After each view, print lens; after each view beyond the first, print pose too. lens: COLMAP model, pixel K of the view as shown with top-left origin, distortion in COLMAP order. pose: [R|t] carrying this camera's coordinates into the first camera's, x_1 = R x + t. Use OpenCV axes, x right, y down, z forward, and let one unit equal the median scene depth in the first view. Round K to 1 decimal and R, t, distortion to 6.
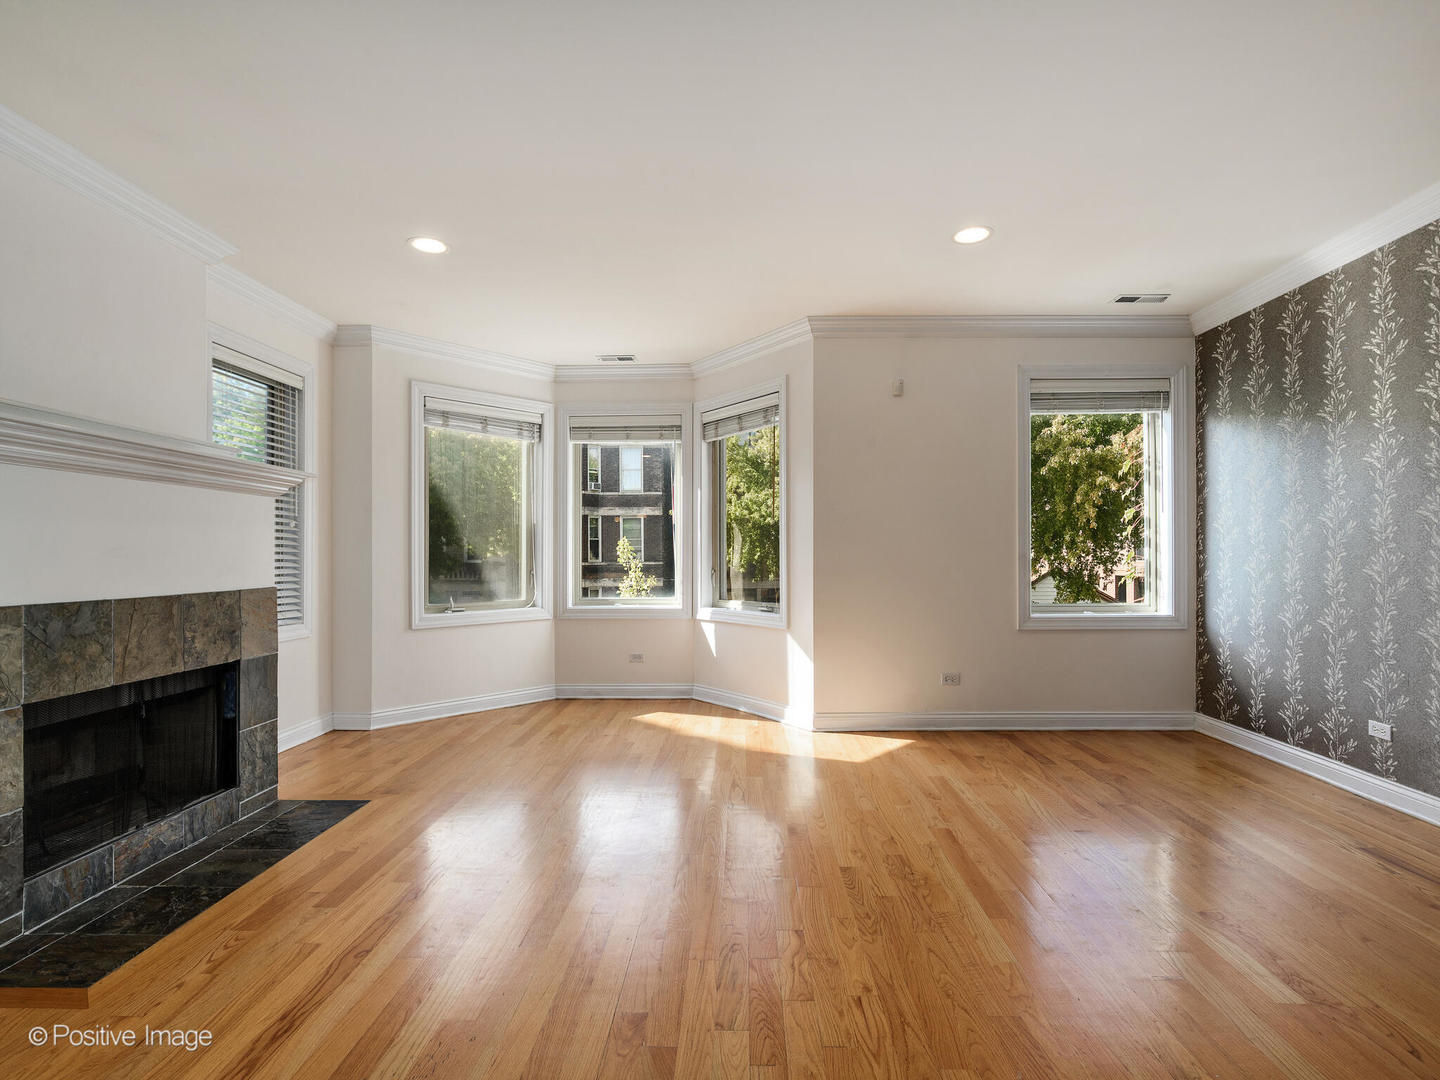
lens RADIAL K [[707.3, 0, 717.3], [0, 707.3, 553.8], [0, 0, 1]] dist [-0.002177, 0.000934]
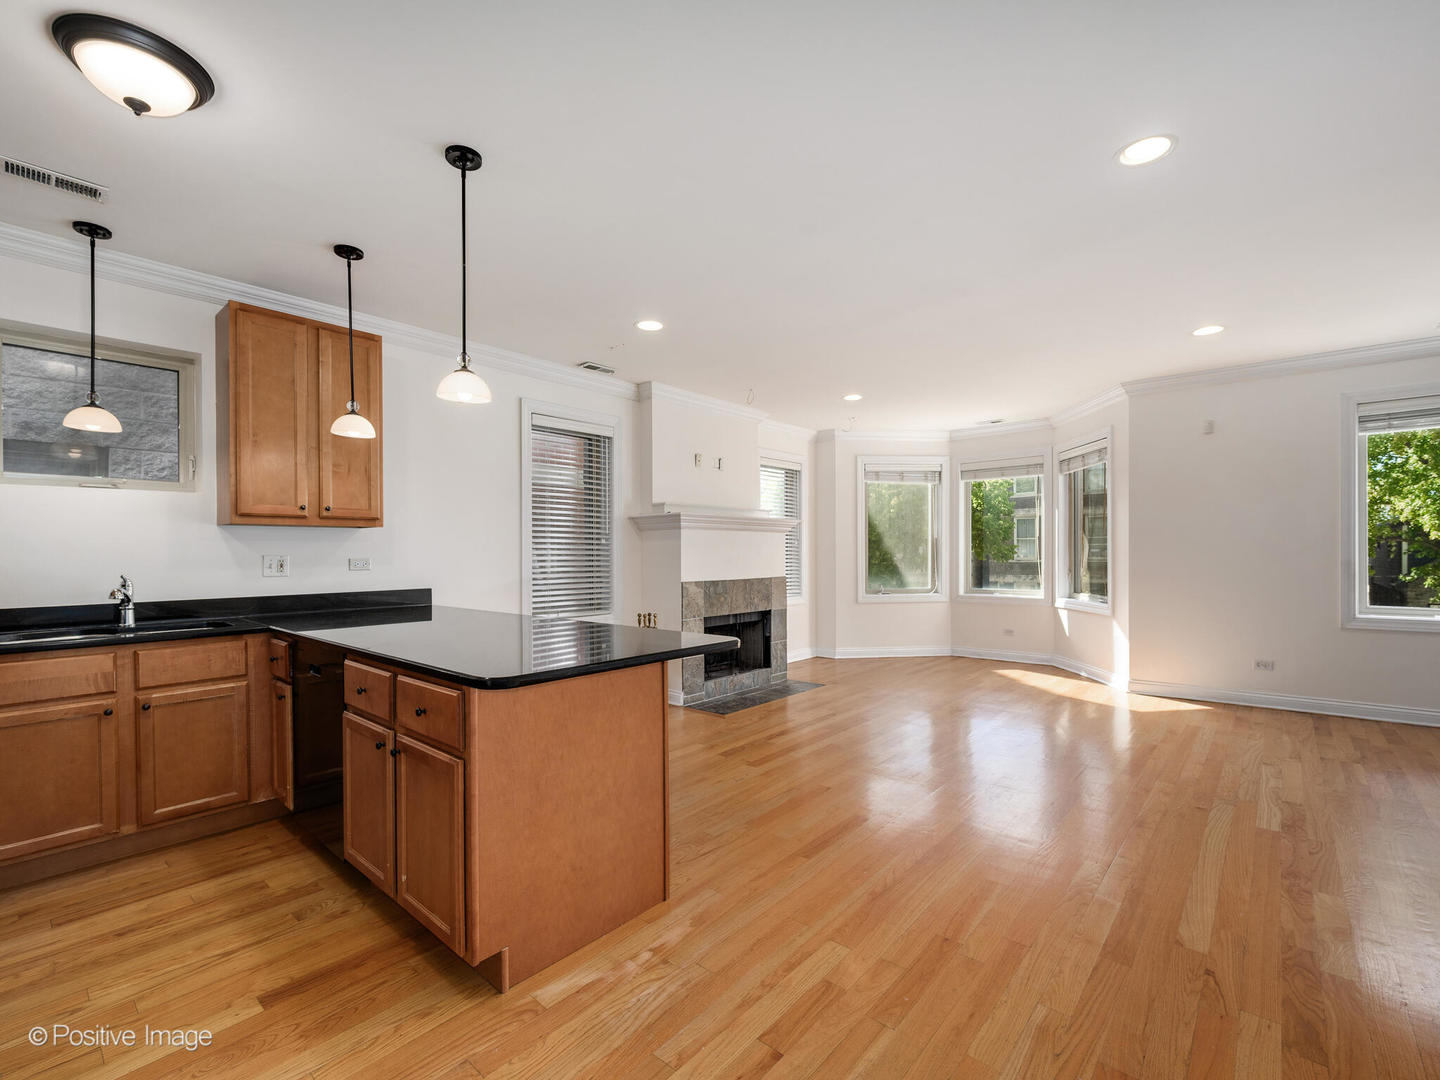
lens RADIAL K [[637.2, 0, 726.5], [0, 637.2, 554.2], [0, 0, 1]] dist [-0.000254, -0.000878]
pose [[0.776029, -0.001891, -0.630695, 0.309556], [0.005033, 0.999982, 0.003196, -0.018038], [0.630677, -0.005654, 0.776025, -0.413524]]
